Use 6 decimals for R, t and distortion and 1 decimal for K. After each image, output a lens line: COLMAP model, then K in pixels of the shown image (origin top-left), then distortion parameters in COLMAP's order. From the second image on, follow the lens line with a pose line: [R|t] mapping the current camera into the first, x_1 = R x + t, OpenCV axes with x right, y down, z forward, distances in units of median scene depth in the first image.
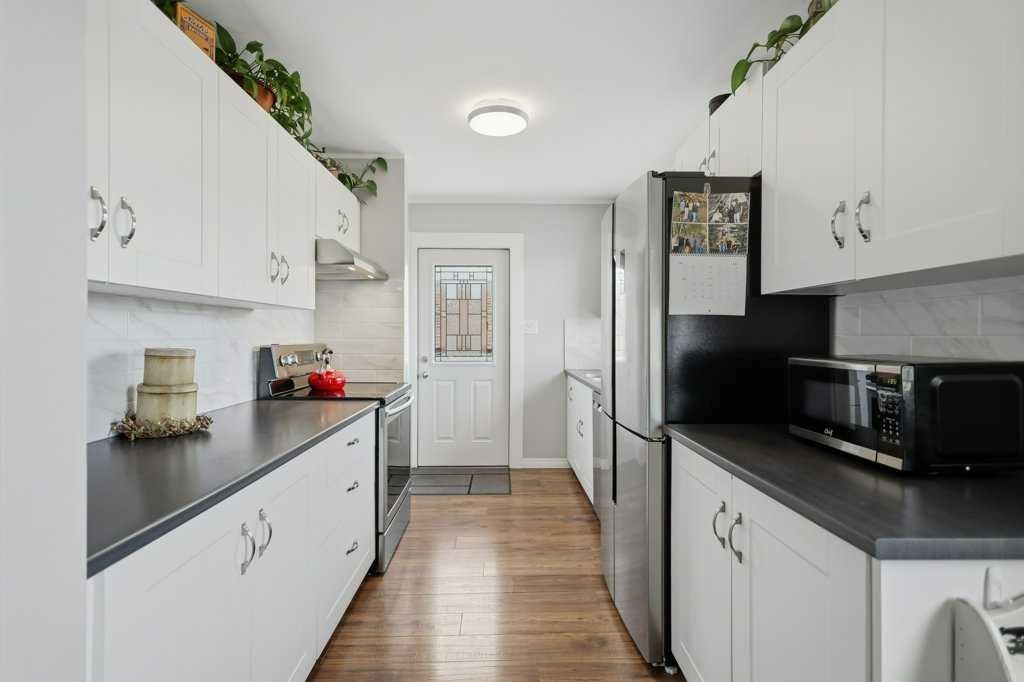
lens RADIAL K [[477.8, 0, 515.6], [0, 477.8, 339.1], [0, 0, 1]] dist [0.004845, 0.001244]
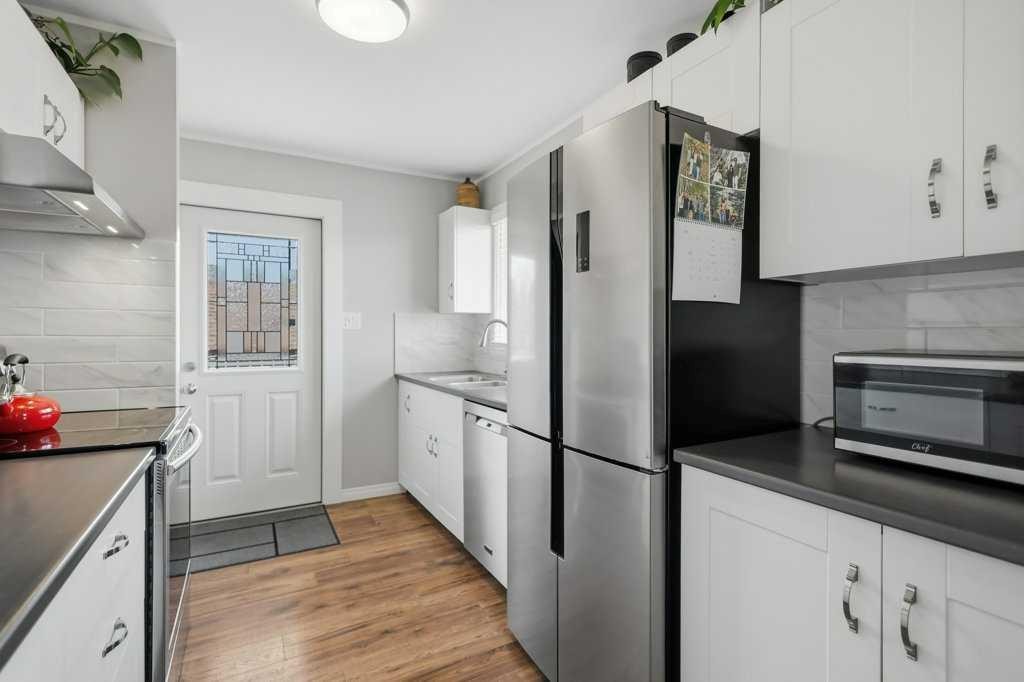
lens RADIAL K [[477.8, 0, 507.9], [0, 477.8, 336.1], [0, 0, 1]] dist [0.004845, 0.001244]
pose [[0.891470, -0.003302, 0.453068, -0.136726], [0.004713, 0.999987, -0.001985, 0.003155], [-0.453055, 0.003905, 0.891474, 0.255491]]
